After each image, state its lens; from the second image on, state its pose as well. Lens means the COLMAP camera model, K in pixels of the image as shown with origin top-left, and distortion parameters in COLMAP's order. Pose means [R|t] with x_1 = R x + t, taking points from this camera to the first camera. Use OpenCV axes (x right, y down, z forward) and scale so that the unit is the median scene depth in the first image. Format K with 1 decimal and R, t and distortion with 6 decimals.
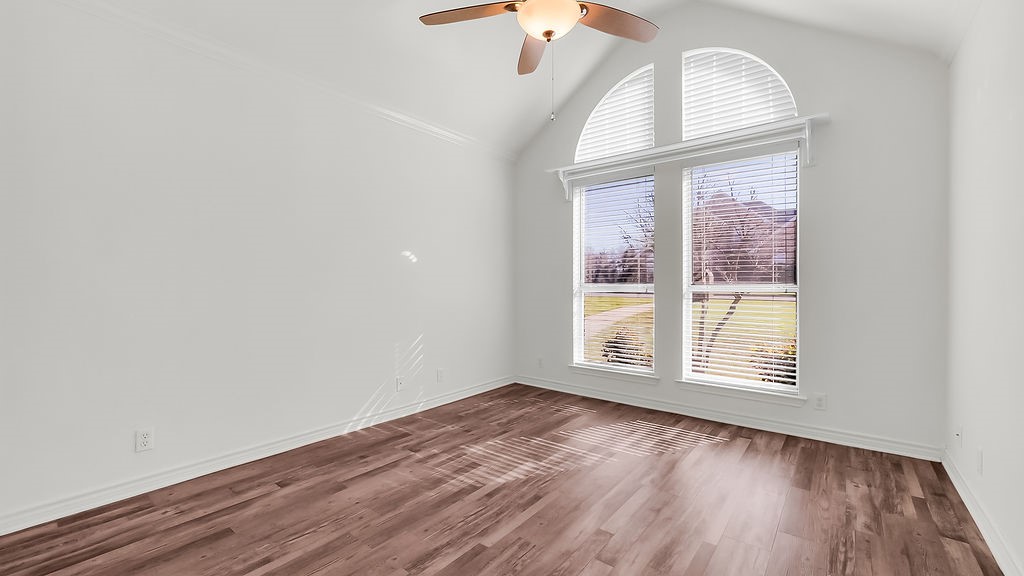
lens RADIAL K [[416.4, 0, 504.6], [0, 416.4, 284.0], [0, 0, 1]] dist [-0.000943, -0.000137]
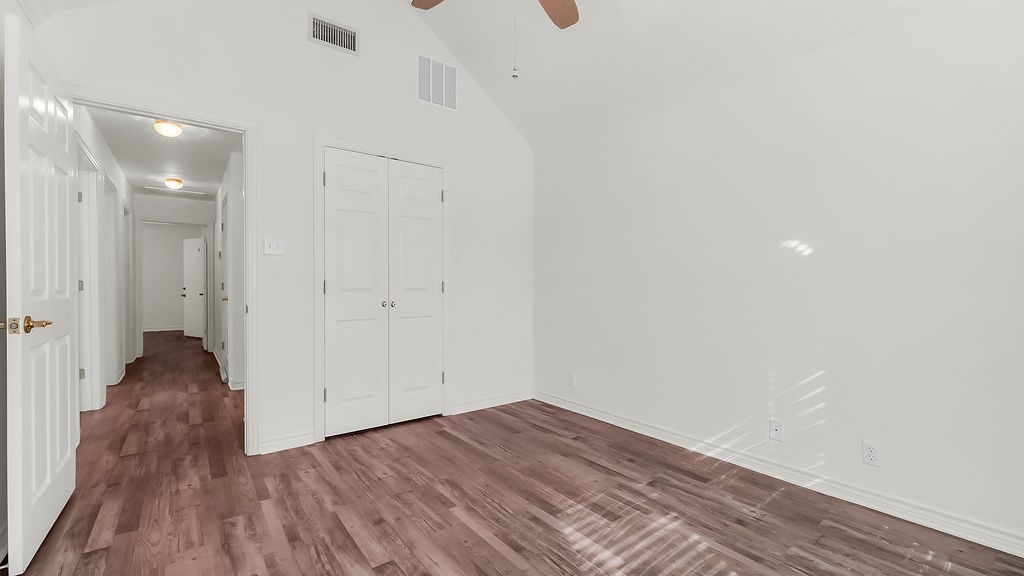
lens RADIAL K [[416.4, 0, 503.7], [0, 416.4, 289.5], [0, 0, 1]] dist [-0.000943, -0.000137]
pose [[-0.229993, 0.005724, -0.973175, 0.714363], [-0.000456, 0.999982, 0.005990, -0.003436], [0.973192, 0.001821, -0.229986, 0.939704]]
